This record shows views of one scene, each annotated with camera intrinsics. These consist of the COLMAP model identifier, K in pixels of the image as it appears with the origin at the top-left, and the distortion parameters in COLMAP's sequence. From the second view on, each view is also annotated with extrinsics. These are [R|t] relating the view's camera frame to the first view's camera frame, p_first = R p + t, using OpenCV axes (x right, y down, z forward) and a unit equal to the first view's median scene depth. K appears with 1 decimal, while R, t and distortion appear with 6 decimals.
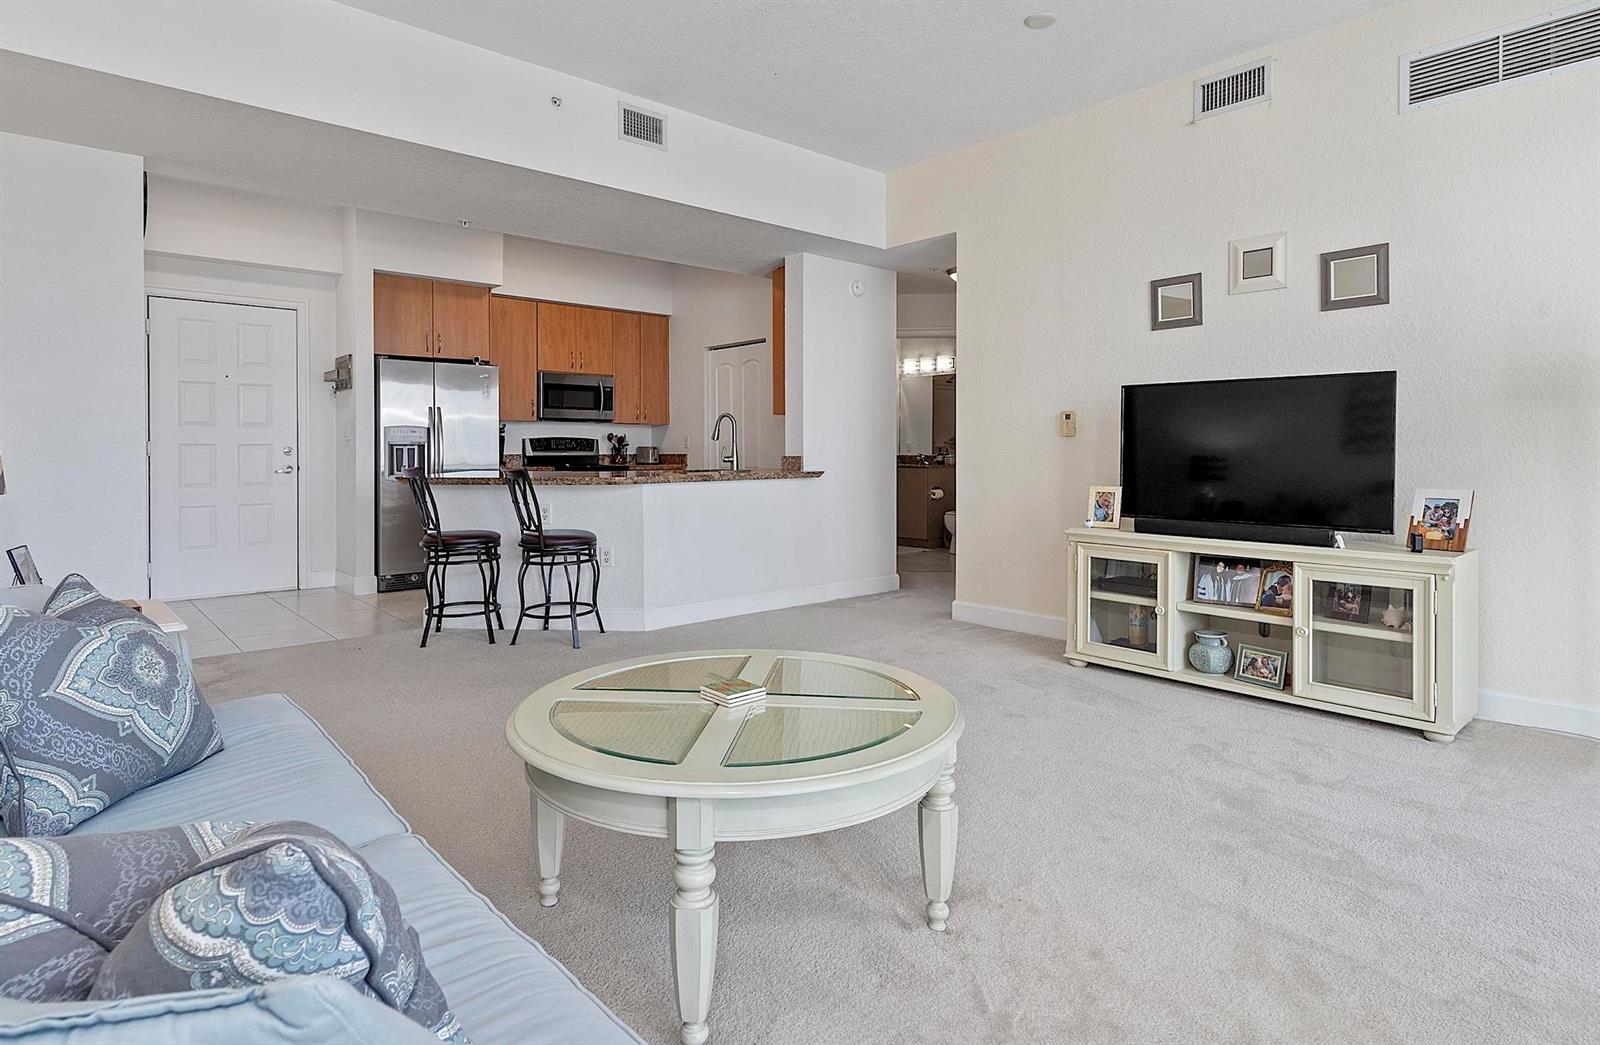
lens RADIAL K [[858.2, 0, 788.4], [0, 858.2, 461.4], [0, 0, 1]] dist [-0.006315, 0.001807]
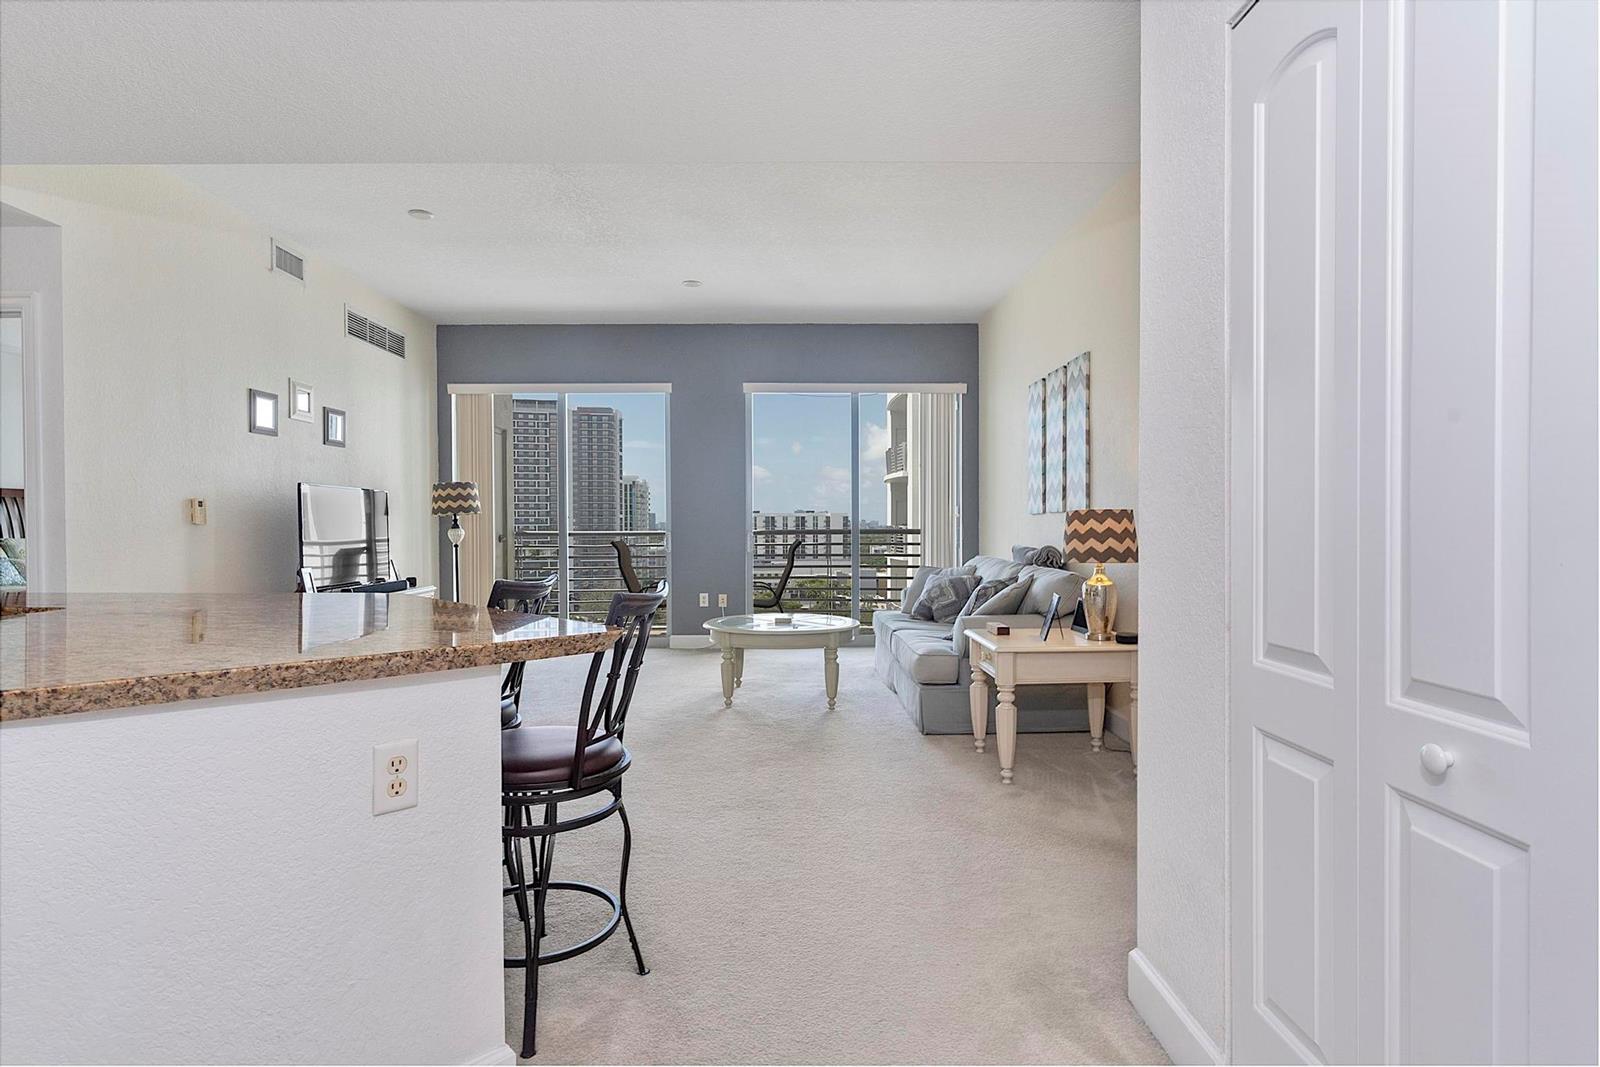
lens RADIAL K [[823.5, 0, 787.6], [0, 823.5, 531.4], [0, 0, 1]] dist [0.000296, 0.001838]
pose [[-0.764911, -0.000712, 0.644135, -0.552486], [0.015165, 0.999702, 0.019114, -0.021037], [-0.643957, 0.024389, -0.764673, 0.926807]]
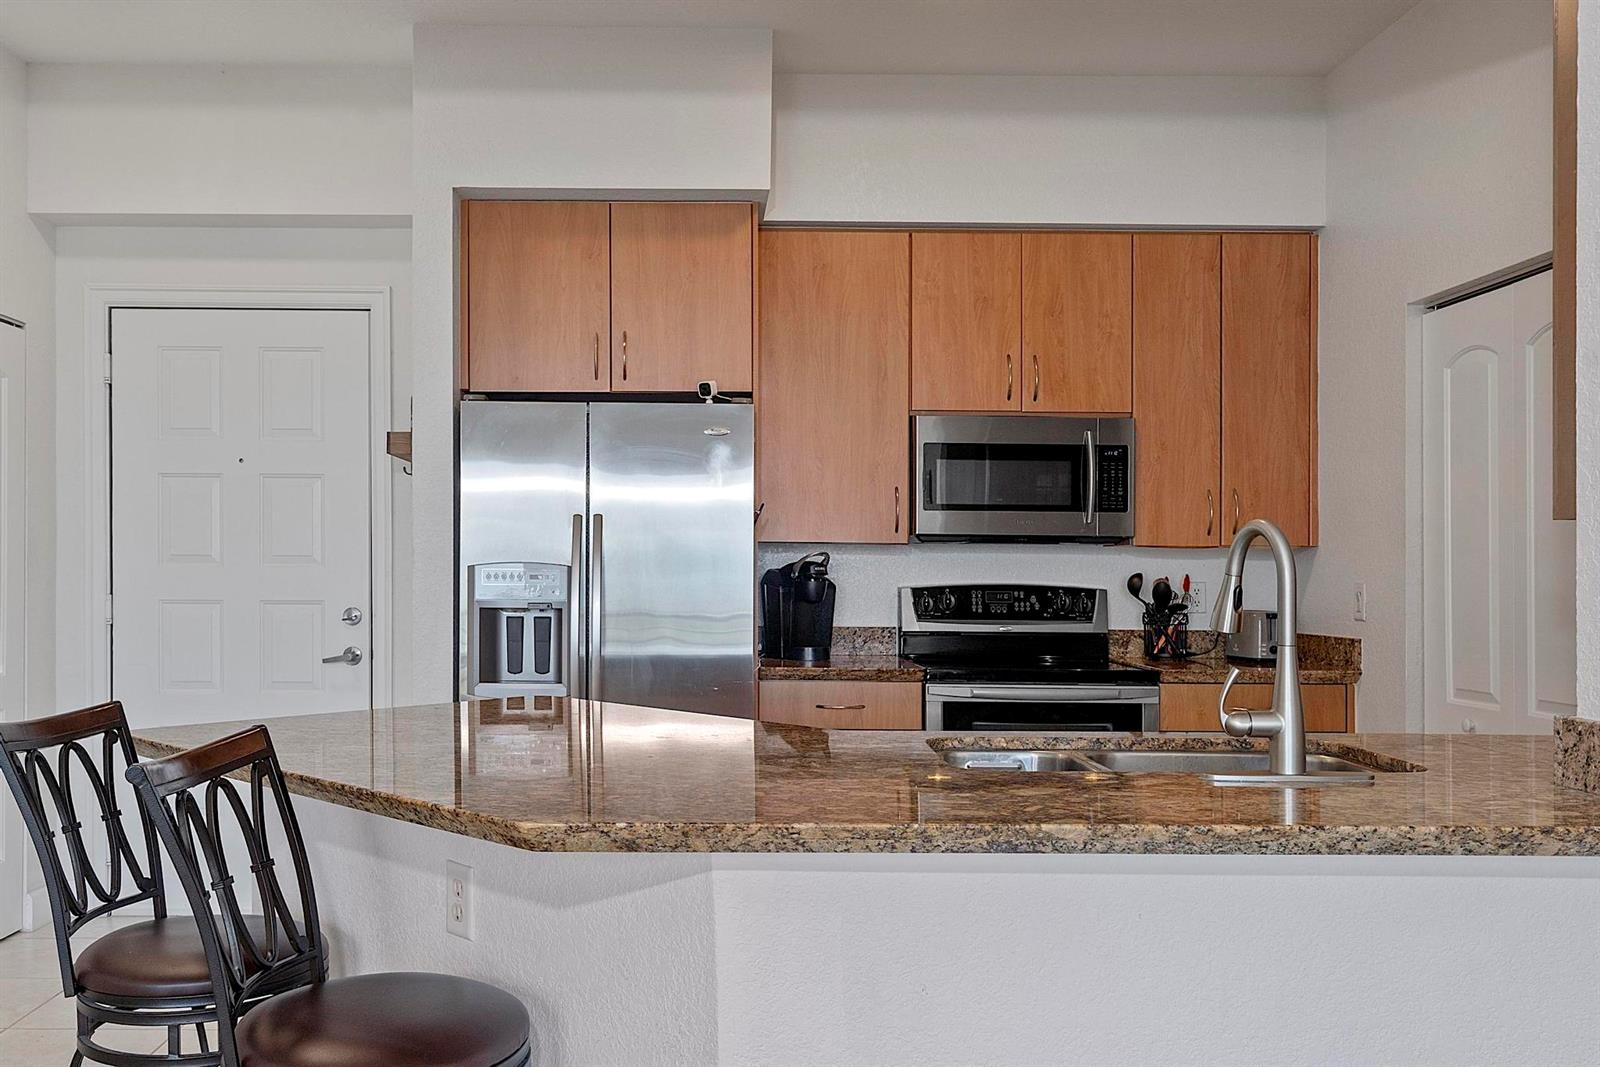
lens RADIAL K [[1427.1, 0, 694.0], [0, 1427.1, 543.5], [0, 0, 1]] dist [0.004742, 0.009156]
pose [[0.758612, -0.007351, -0.651502, 0.057383], [-0.015648, 0.999442, -0.029497, -0.032264], [0.651355, 0.032571, 0.758074, 0.551020]]
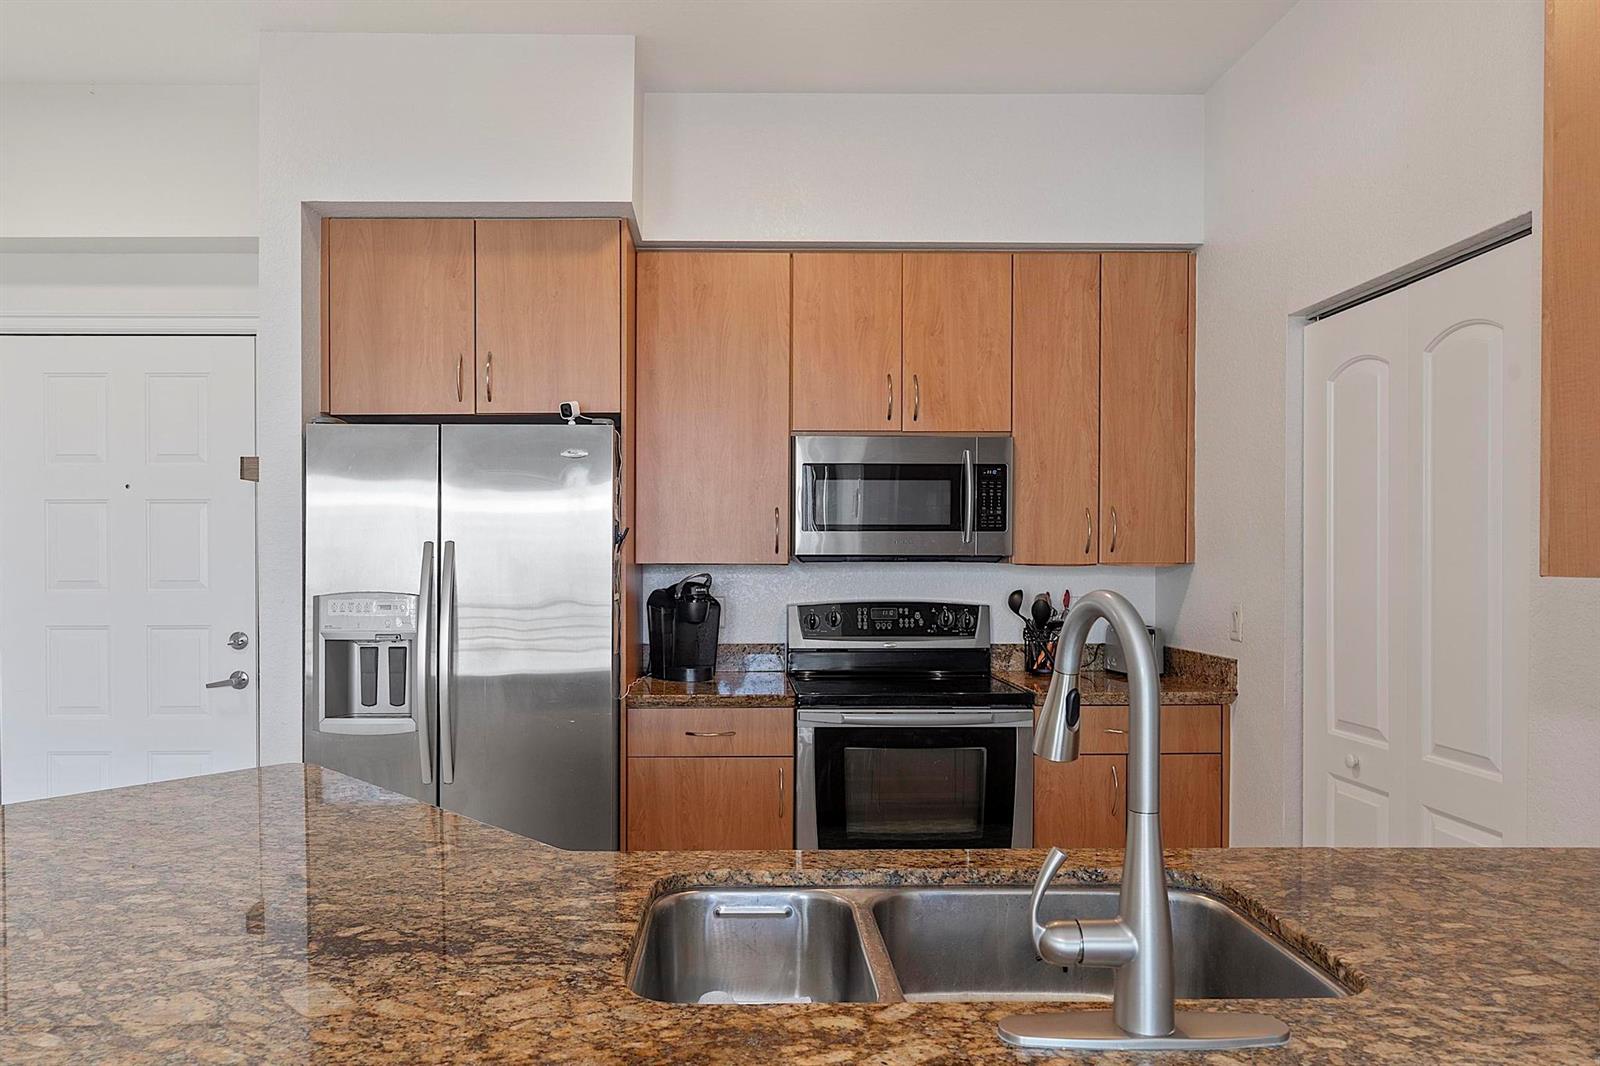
lens RADIAL K [[1062.4, 0, 738.0], [0, 1062.4, 572.2], [0, 0, 1]] dist [-0.003749, 0.000326]
pose [[0.763015, 0.007935, -0.646332, -0.004832], [-0.007273, 0.999967, 0.003691, -0.054045], [0.646340, 0.001885, 0.763047, 0.751031]]
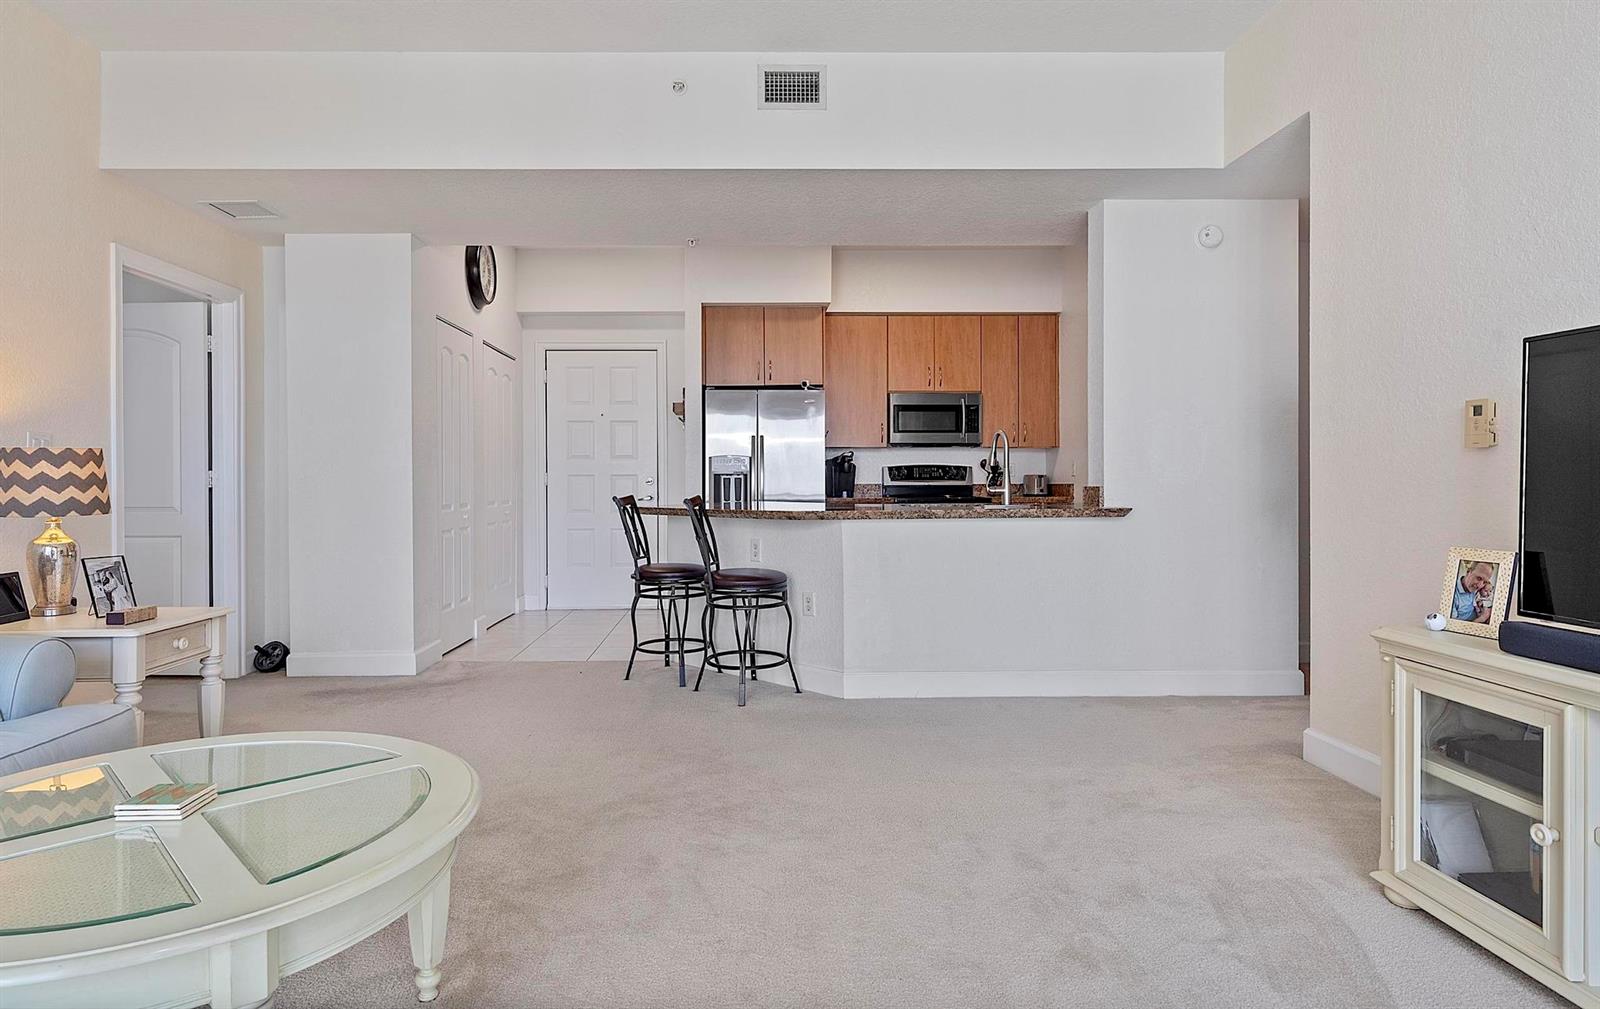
lens RADIAL K [[894.0, 0, 740.0], [0, 894.0, 483.0], [0, 0, 1]] dist [0.004478, -0.002577]
pose [[0.757780, -0.000704, -0.652510, 0.247067], [-0.005723, 0.999954, -0.007724, -0.001315], [0.652485, 0.009587, 0.757741, 0.221364]]
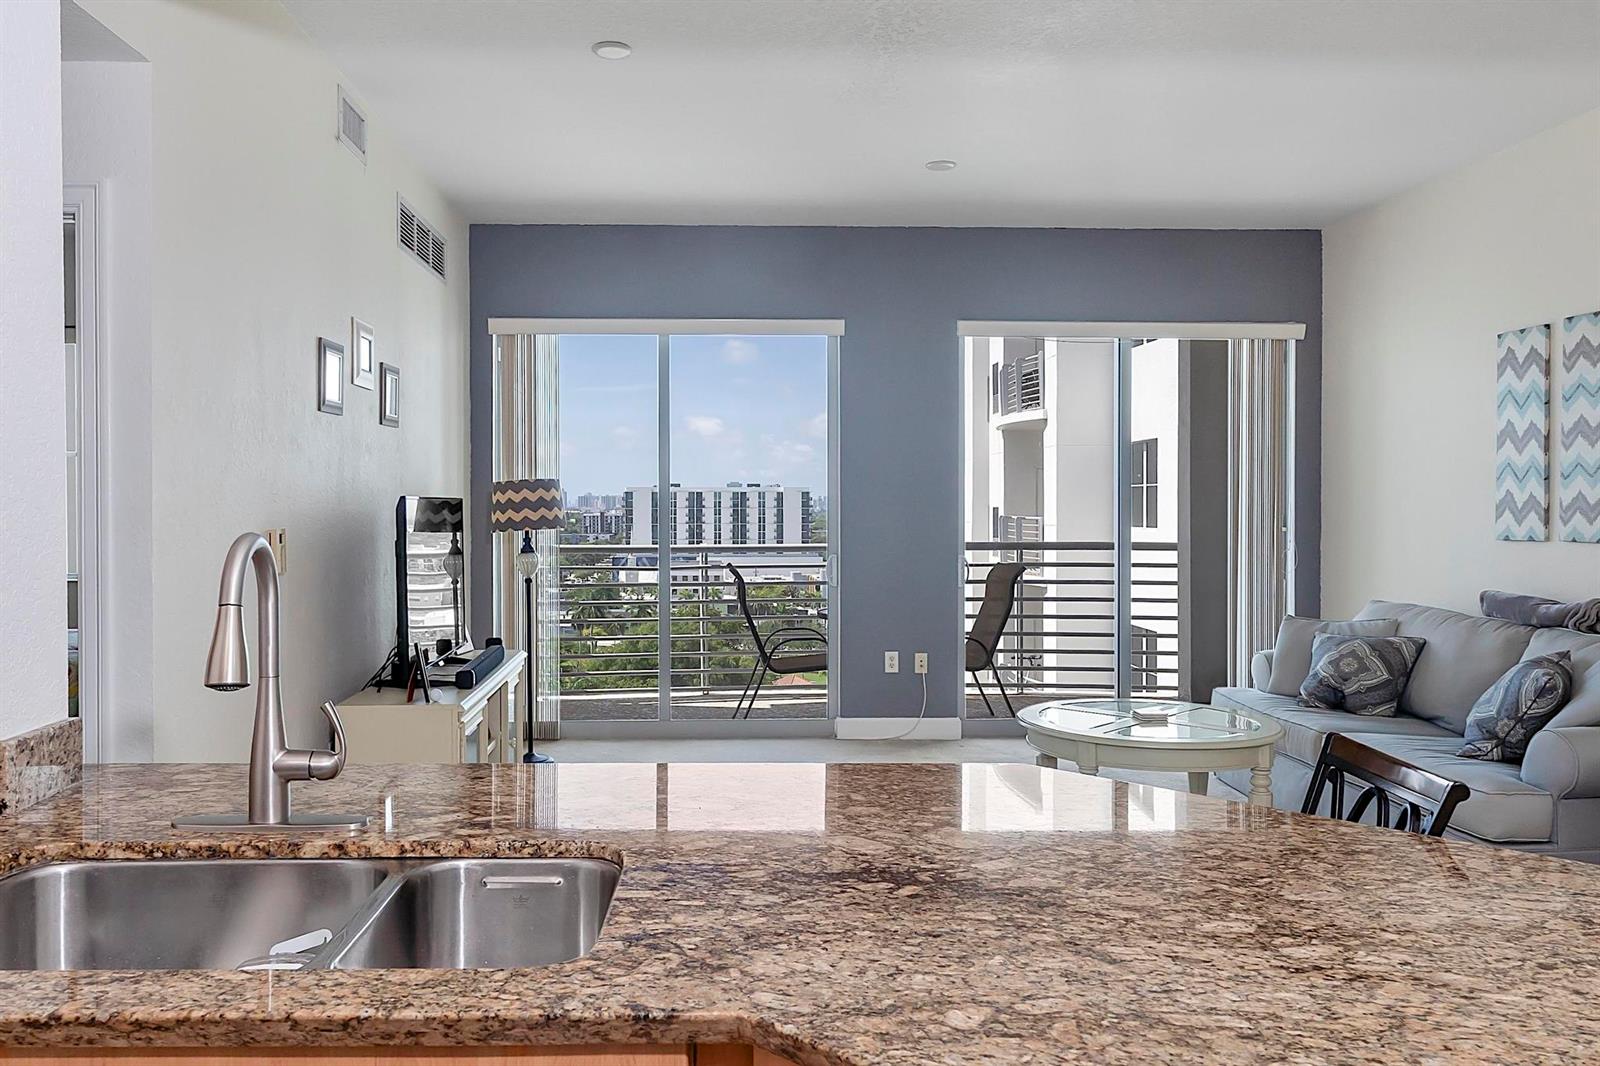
lens RADIAL K [[1204.1, 0, 751.8], [0, 1204.1, 509.6], [0, 0, 1]] dist [0.027426, -0.004814]
pose [[-0.783155, -0.001739, 0.621824, -0.290385], [0.010649, 0.999812, 0.016208, -0.058336], [-0.621736, 0.019316, -0.782989, 1.032926]]
